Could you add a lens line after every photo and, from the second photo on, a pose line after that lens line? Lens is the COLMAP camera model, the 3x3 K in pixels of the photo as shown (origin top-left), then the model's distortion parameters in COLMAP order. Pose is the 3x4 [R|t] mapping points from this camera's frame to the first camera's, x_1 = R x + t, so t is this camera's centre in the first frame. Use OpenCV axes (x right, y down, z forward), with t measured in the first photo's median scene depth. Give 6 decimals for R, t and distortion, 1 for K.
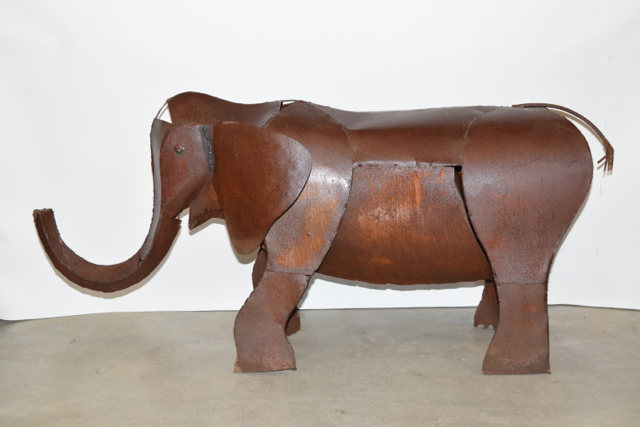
lens RADIAL K [[1000.4, 0, 321.7], [0, 1000.4, 213.0], [0, 0, 1]] dist [0.002941, 0.000000]
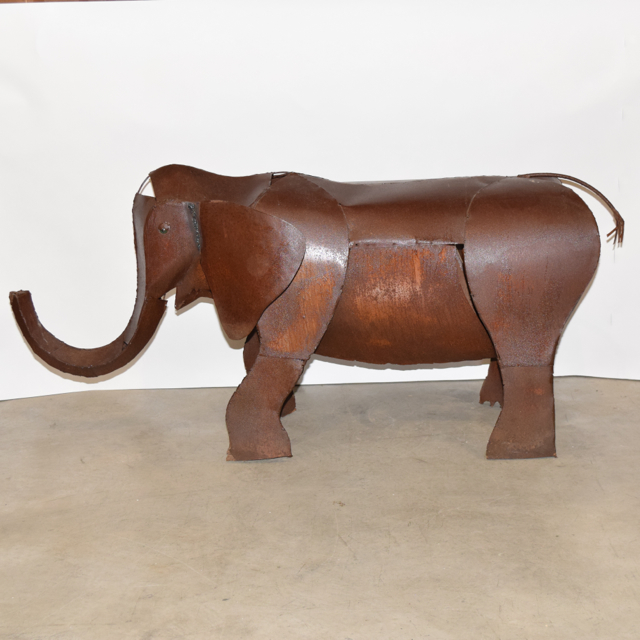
lens RADIAL K [[1192.0, 0, 354.0], [0, 1192.0, 305.8], [0, 0, 1]] dist [-0.040600, 0.000000]
pose [[0.999461, -0.012426, 0.030383, 0.000846], [0.010193, 0.997312, 0.072566, -0.069202], [-0.031203, -0.072217, 0.996901, -0.123838]]
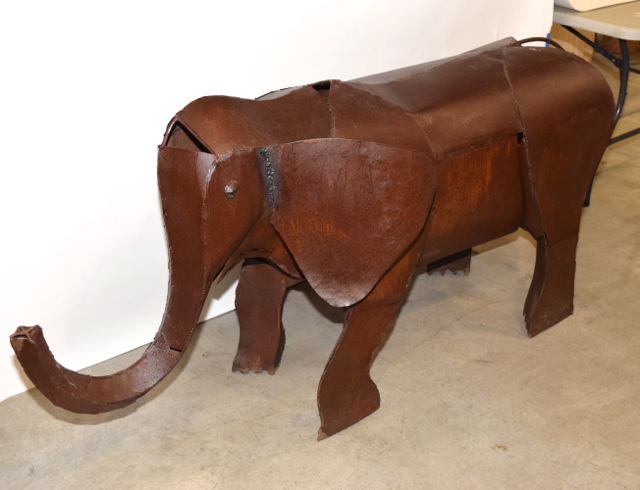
lens RADIAL K [[879.2, 0, 335.9], [0, 879.2, 246.1], [0, 0, 1]] dist [-0.070105, 0.000000]
pose [[0.764259, -0.283648, 0.579182, -0.437300], [0.124057, 0.945971, 0.299580, -0.193790], [-0.632864, -0.157105, 0.758156, 0.491639]]
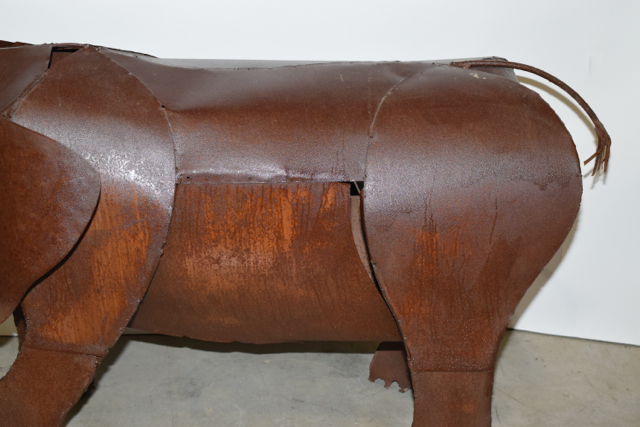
lens RADIAL K [[1242.0, 0, 317.4], [0, 1242.0, 214.4], [0, 0, 1]] dist [0.061471, 0.000000]
pose [[0.992699, 0.012513, 0.119963, 0.025514], [-0.034650, 0.982265, 0.184269, -0.155391], [-0.115530, -0.187080, 0.975527, 0.280593]]
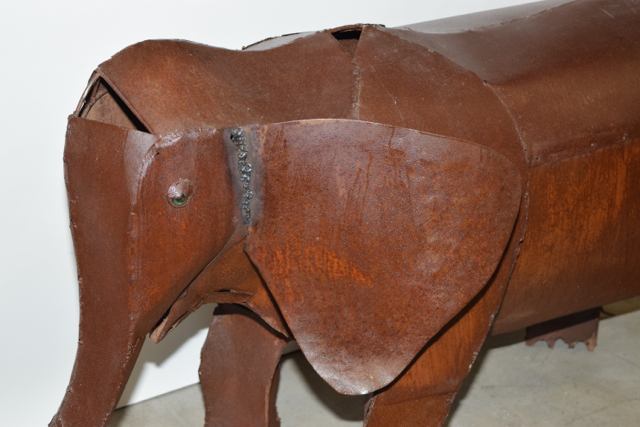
lens RADIAL K [[1348.2, 0, 324.3], [0, 1348.2, 218.2], [0, 0, 1]] dist [0.045679, 0.000000]
pose [[0.827845, -0.210087, 0.520131, -0.381769], [0.086864, 0.964046, 0.251137, -0.186780], [-0.554191, -0.162722, 0.816330, 0.498389]]
